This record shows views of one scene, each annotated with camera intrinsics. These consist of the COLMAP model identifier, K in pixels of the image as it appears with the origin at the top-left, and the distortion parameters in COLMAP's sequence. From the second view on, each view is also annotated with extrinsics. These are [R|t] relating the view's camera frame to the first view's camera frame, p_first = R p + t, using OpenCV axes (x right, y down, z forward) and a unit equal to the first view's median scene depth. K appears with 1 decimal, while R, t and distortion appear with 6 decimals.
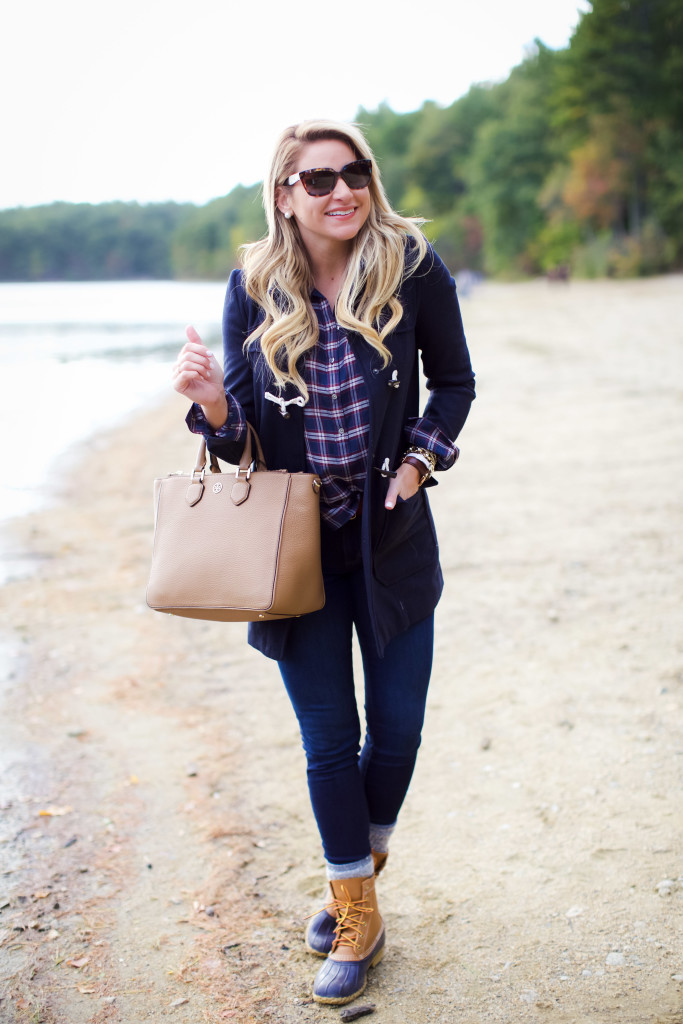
lens RADIAL K [[1441.3, 0, 323.9], [0, 1441.3, 512.1], [0, 0, 1]] dist [-0.132780, 0.196051]
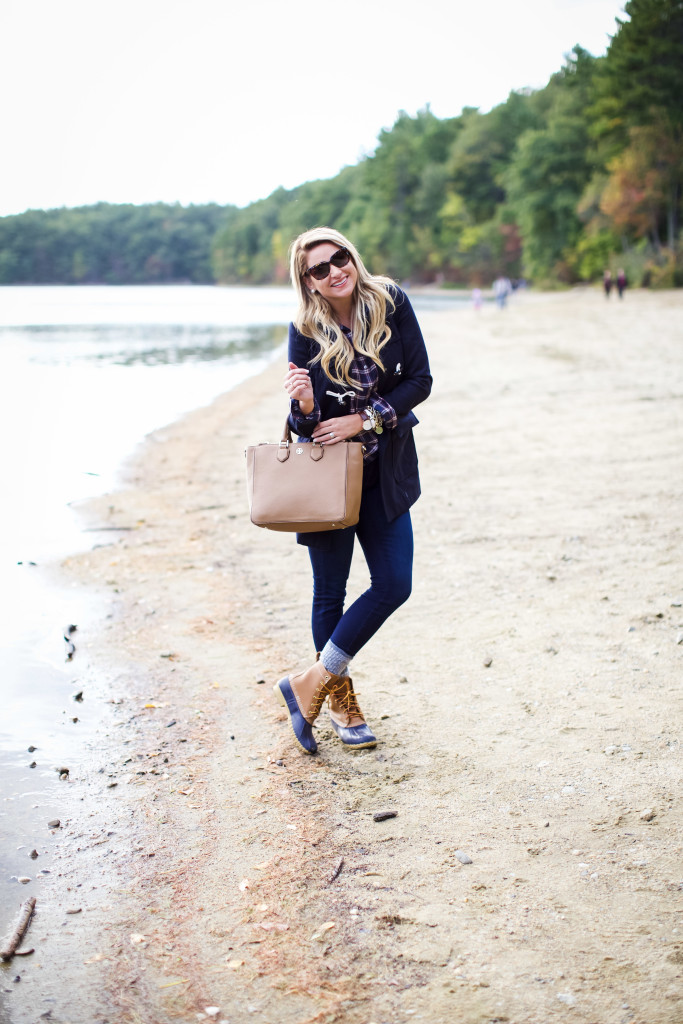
lens RADIAL K [[1440.4, 0, 323.3], [0, 1440.4, 512.2], [0, 0, 1]] dist [-0.145768, 0.264872]
pose [[0.999575, 0.014431, -0.025319, -0.004249], [-0.014491, 0.999893, -0.002207, 0.029693], [0.025284, 0.002573, 0.999677, -0.282800]]
